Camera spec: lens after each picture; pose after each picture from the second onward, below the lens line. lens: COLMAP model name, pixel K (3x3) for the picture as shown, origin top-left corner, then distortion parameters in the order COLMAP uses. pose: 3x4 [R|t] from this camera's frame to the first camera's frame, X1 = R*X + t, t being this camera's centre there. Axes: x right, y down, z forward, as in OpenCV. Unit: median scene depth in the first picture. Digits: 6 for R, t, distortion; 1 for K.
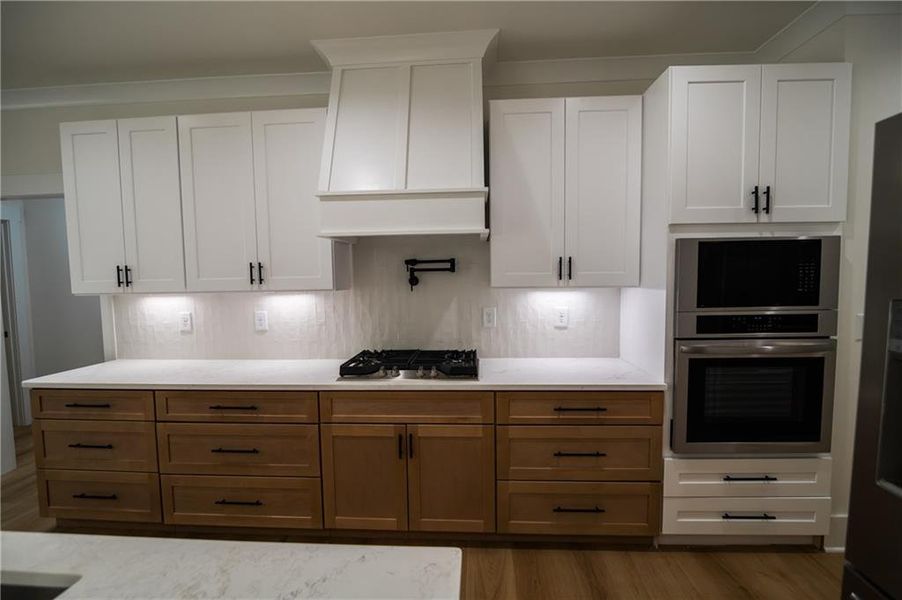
lens RADIAL K [[414.7, 0, 449.5], [0, 414.7, 302.4], [0, 0, 1]] dist [-0.023336, 0.000327]
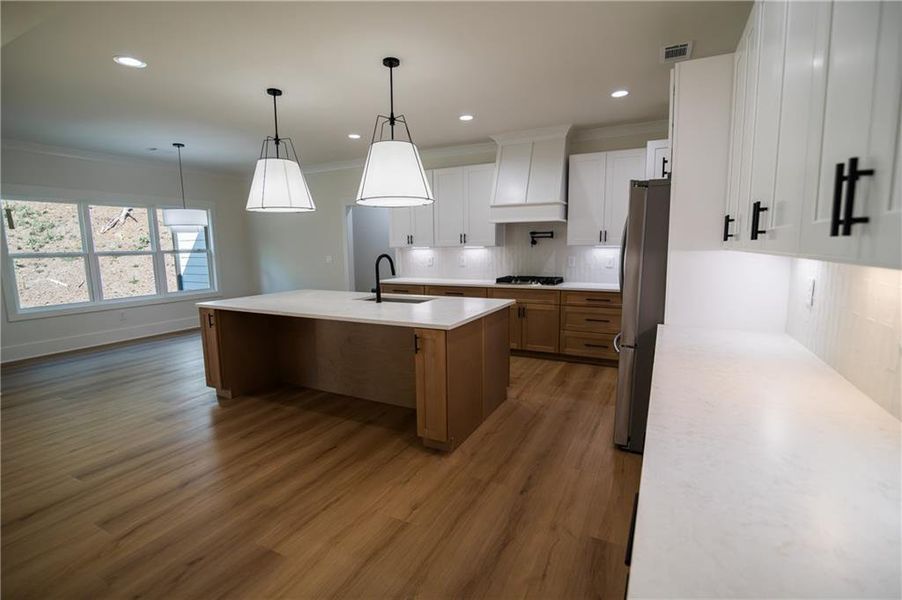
lens RADIAL K [[414.7, 0, 446.1], [0, 414.7, 299.3], [0, 0, 1]] dist [-0.023336, 0.000327]
pose [[0.914502, 0.057296, -0.400505, 0.428174], [-0.027348, 0.996412, 0.080100, 0.092365], [0.403657, -0.062299, 0.912787, -1.282783]]
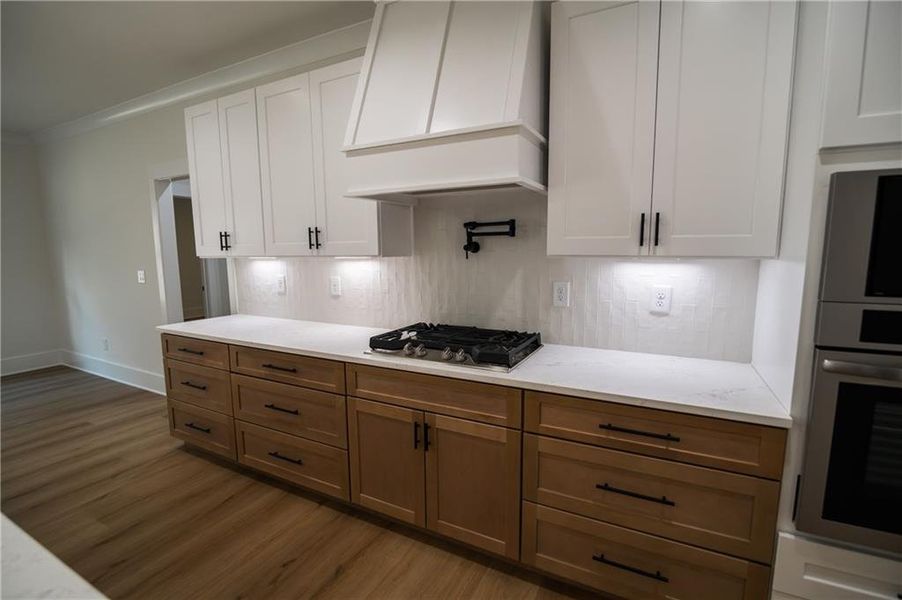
lens RADIAL K [[414.7, 0, 450.3], [0, 414.7, 303.2], [0, 0, 1]] dist [-0.023336, 0.000327]
pose [[0.913051, 0.060812, -0.403287, 0.273796], [-0.032300, 0.996497, 0.077135, -0.001360], [0.406565, -0.057402, 0.911817, 0.234088]]
